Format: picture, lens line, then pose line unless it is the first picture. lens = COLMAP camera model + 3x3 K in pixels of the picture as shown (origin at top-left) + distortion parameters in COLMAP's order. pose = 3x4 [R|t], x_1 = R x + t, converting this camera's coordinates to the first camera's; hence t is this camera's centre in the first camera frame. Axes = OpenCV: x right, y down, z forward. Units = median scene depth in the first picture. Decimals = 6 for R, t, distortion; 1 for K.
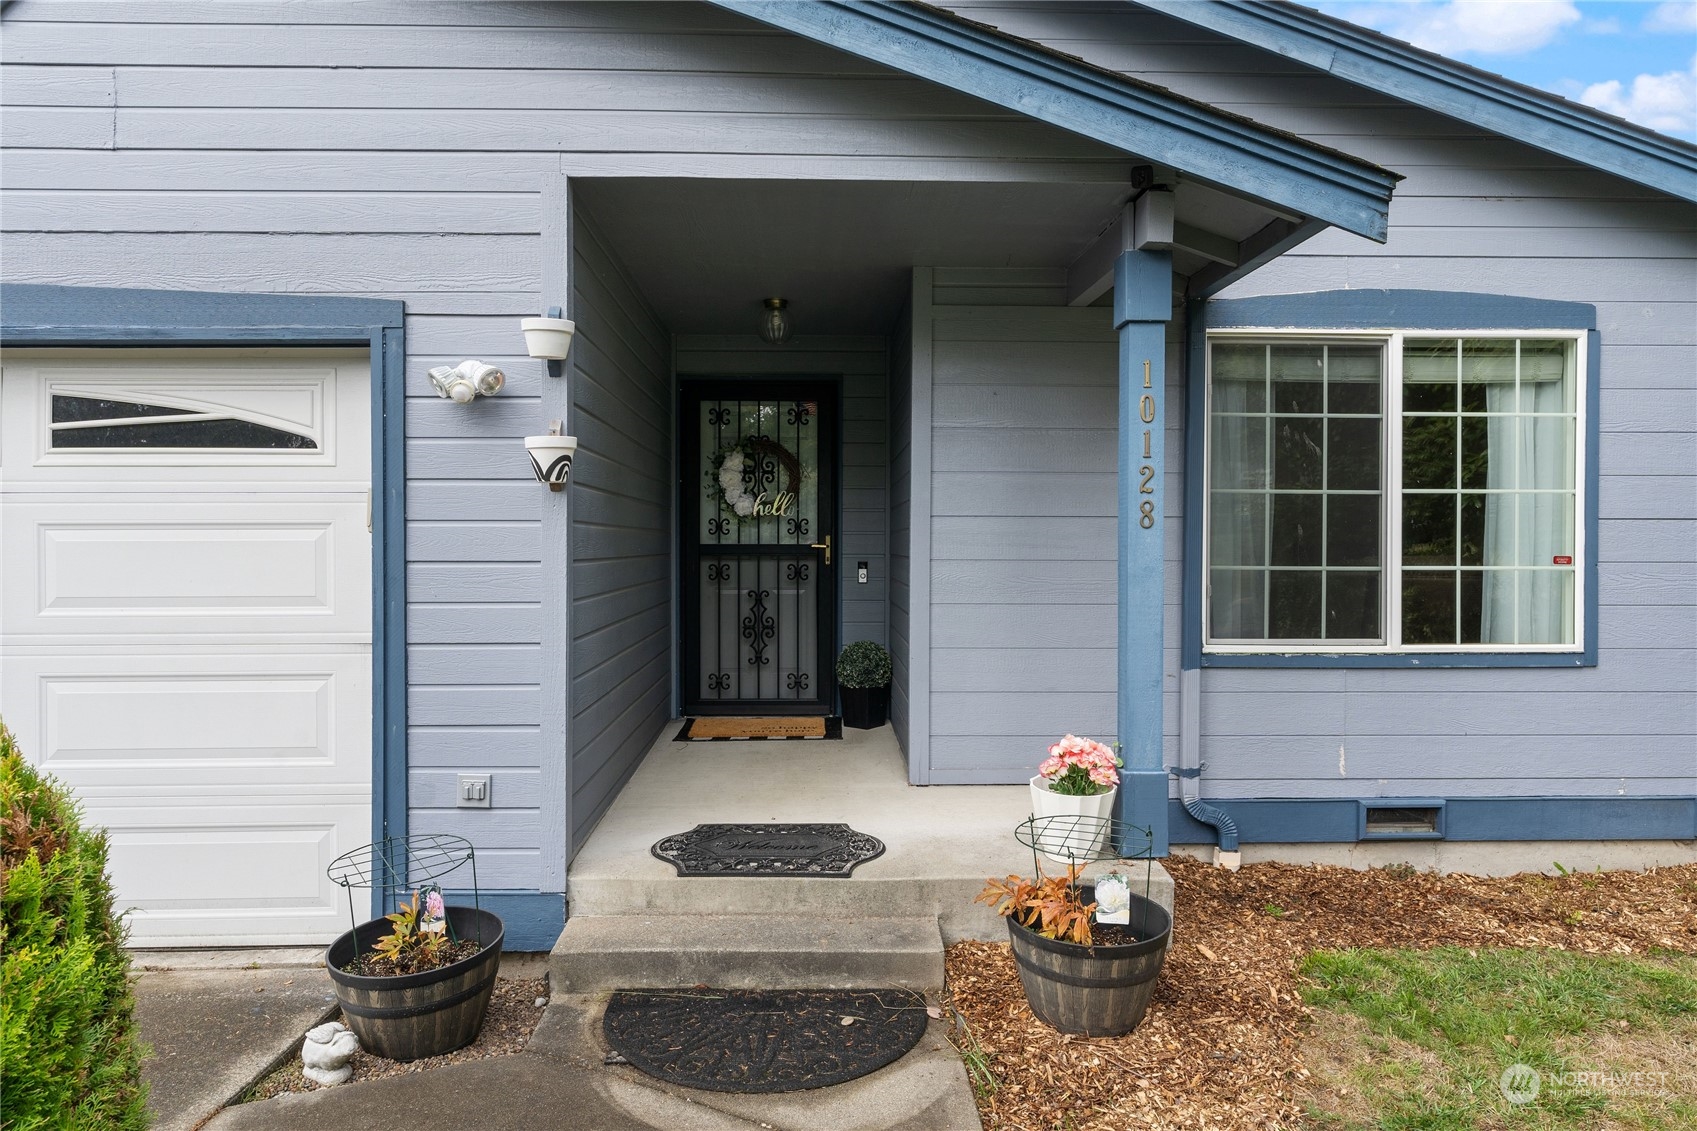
lens RADIAL K [[1068.0, 0, 844.6], [0, 1068.0, 561.5], [0, 0, 1]] dist [0.003981, 0.002964]
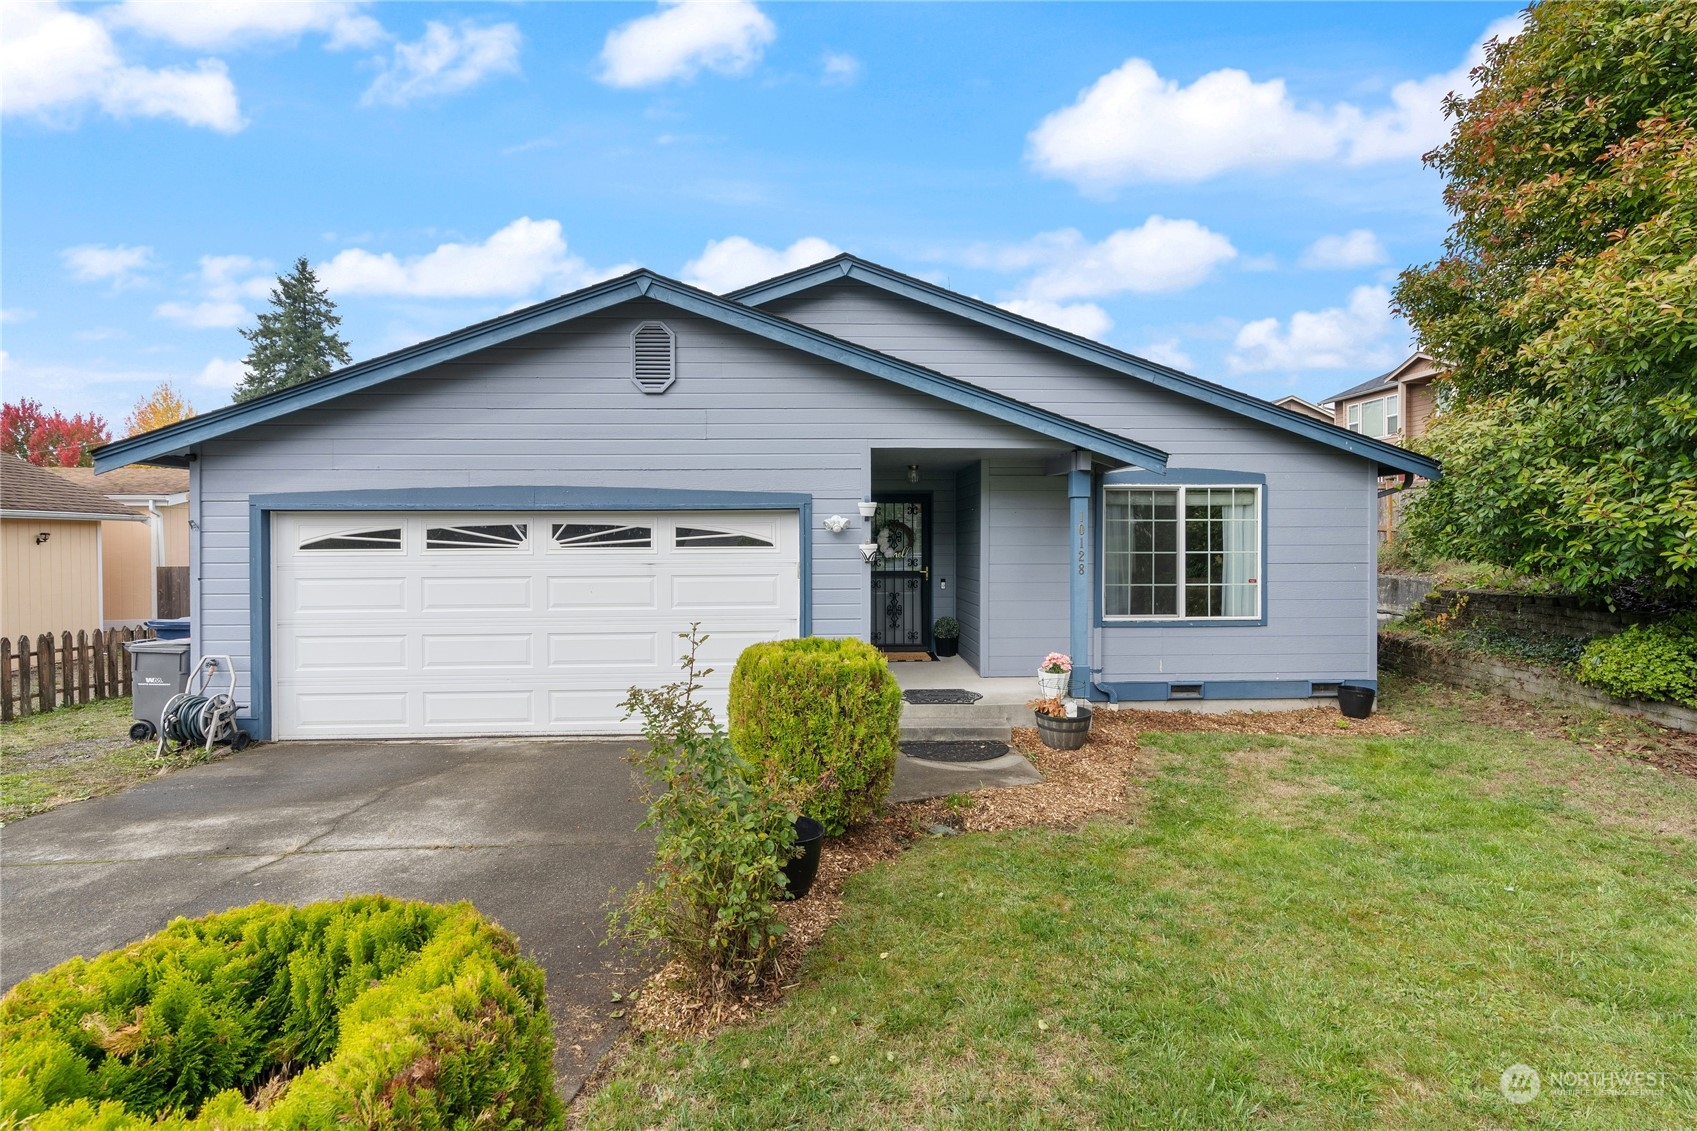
lens RADIAL K [[779.0, 0, 857.0], [0, 779.0, 553.2], [0, 0, 1]] dist [-0.001336, 0.001266]
pose [[0.999838, -0.004514, 0.017453, -0.237510], [0.004570, 0.999985, -0.003124, -0.061482], [-0.017438, 0.003204, 0.999843, -0.714584]]
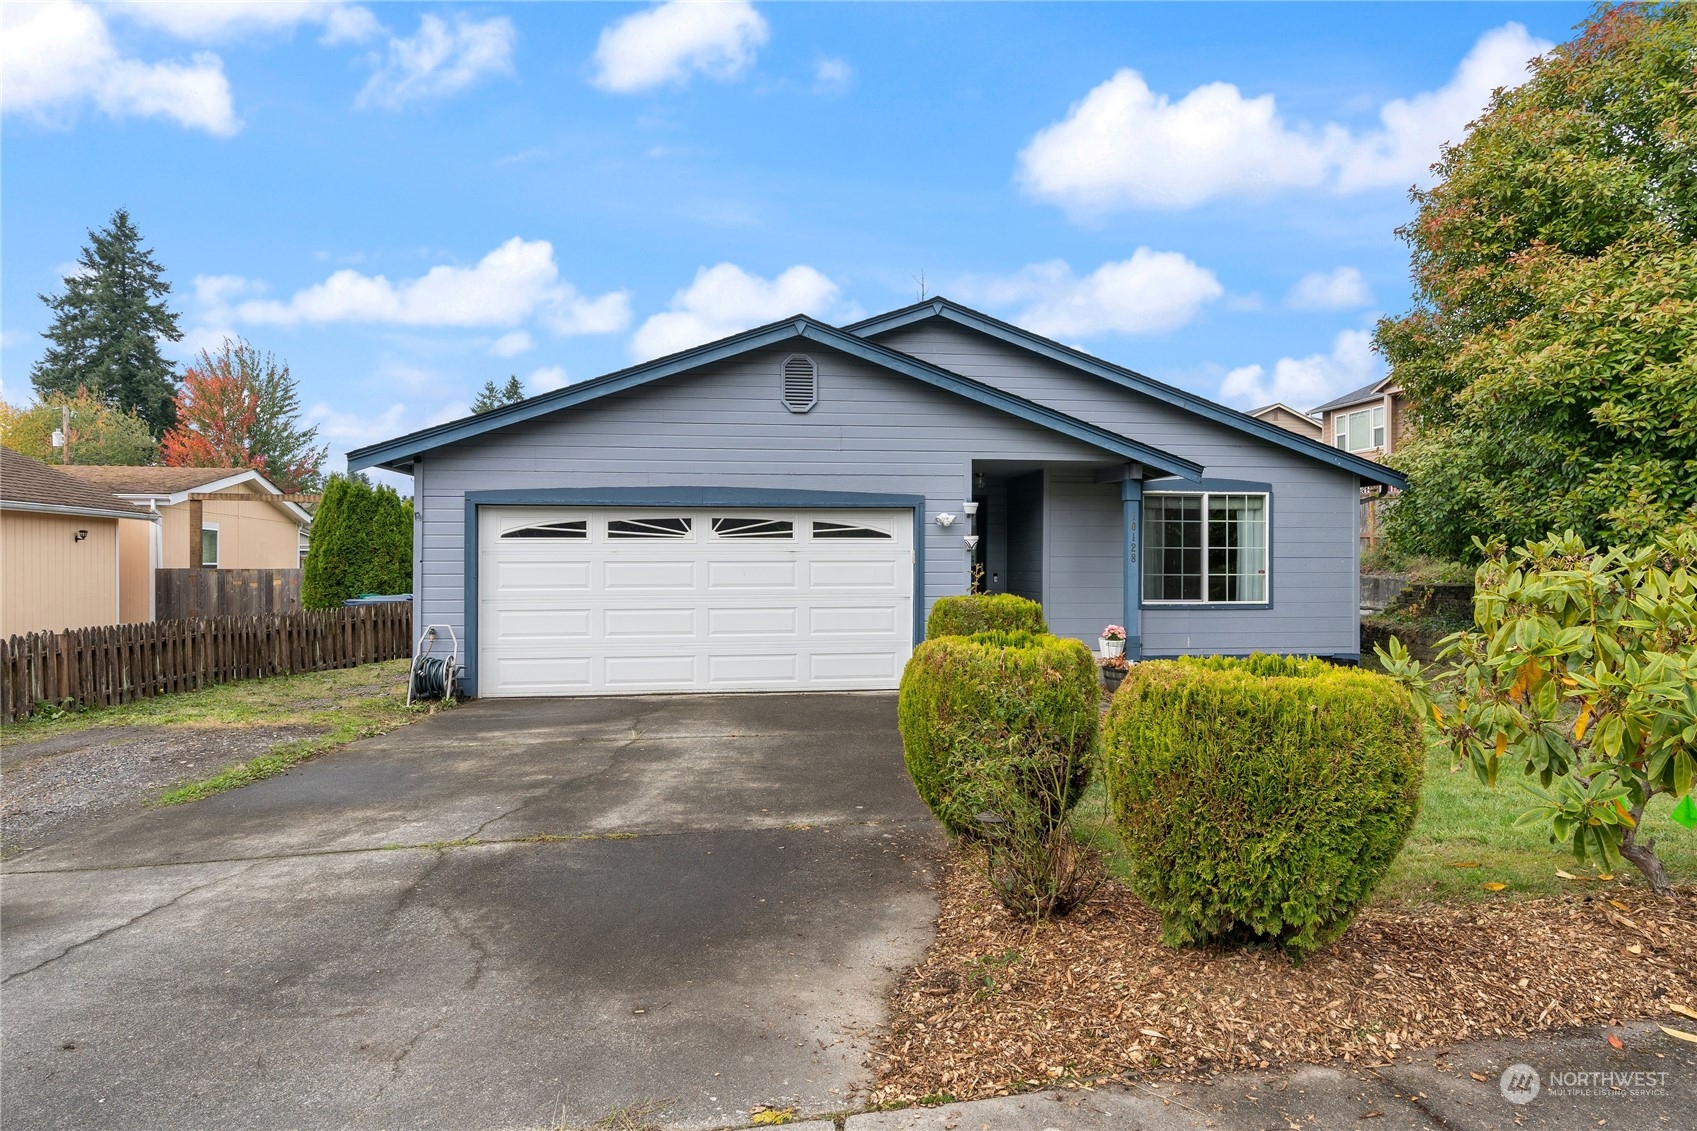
lens RADIAL K [[902.9, 0, 833.0], [0, 902.9, 565.6], [0, 0, 1]] dist [-0.019474, 0.001444]
pose [[0.997465, 0.000605, 0.071155, -0.652151], [0.000274, 0.999924, -0.012352, 0.011473], [-0.071157, 0.012340, 0.997389, -1.330117]]
